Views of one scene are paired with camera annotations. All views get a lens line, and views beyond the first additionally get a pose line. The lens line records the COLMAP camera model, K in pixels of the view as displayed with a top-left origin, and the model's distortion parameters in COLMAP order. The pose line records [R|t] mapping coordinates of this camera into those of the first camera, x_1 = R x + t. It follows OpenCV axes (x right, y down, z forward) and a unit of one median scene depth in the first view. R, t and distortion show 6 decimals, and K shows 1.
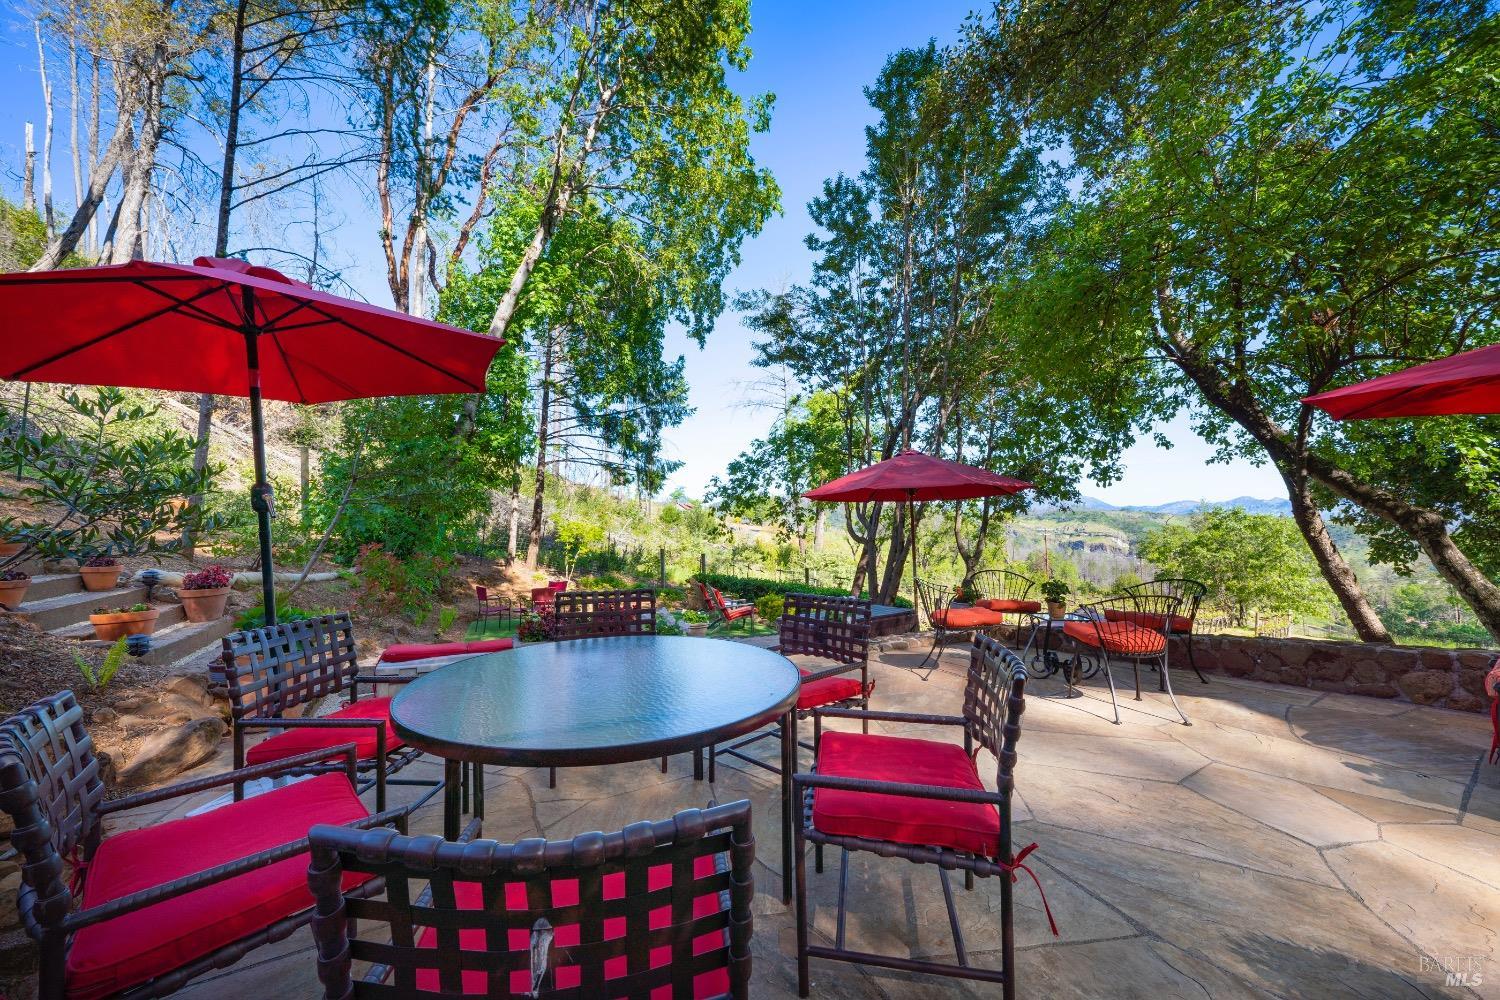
lens RADIAL K [[549.1, 0, 748.3], [0, 549.1, 506.1], [0, 0, 1]] dist [-0.009365, -0.000006]
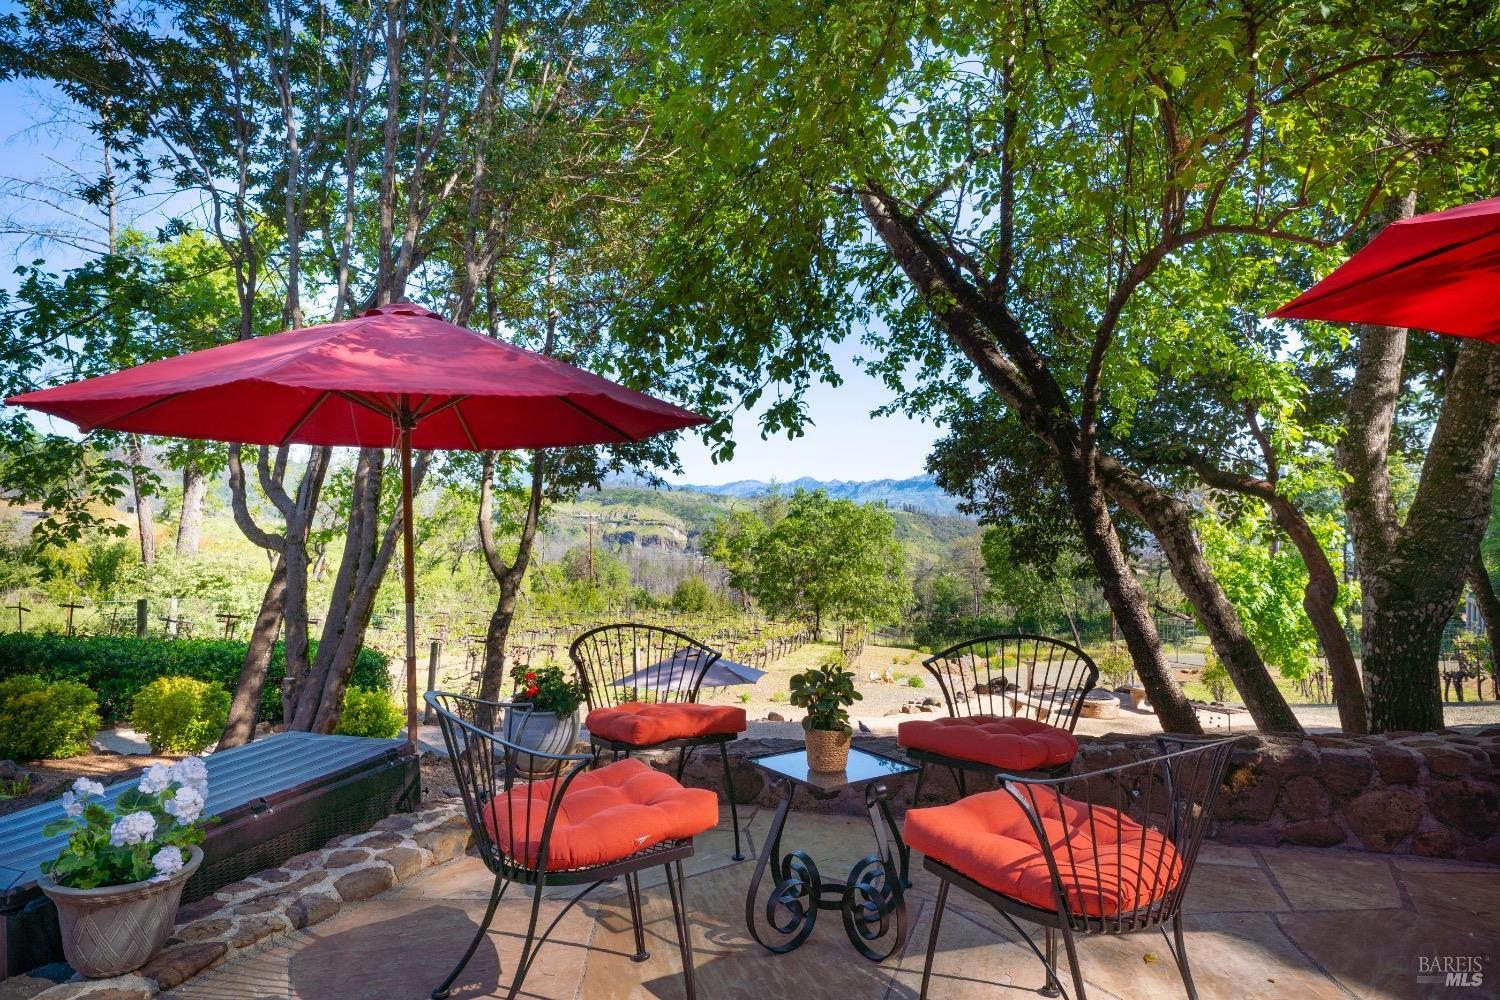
lens RADIAL K [[888.1, 0, 745.6], [0, 888.1, 501.9], [0, 0, 1]] dist [0.024646, 0.001629]
pose [[0.780192, 0.016018, 0.625335, 0.042758], [-0.034097, 0.999275, 0.016945, 0.005466], [-0.624611, -0.034542, 0.780172, 0.166628]]
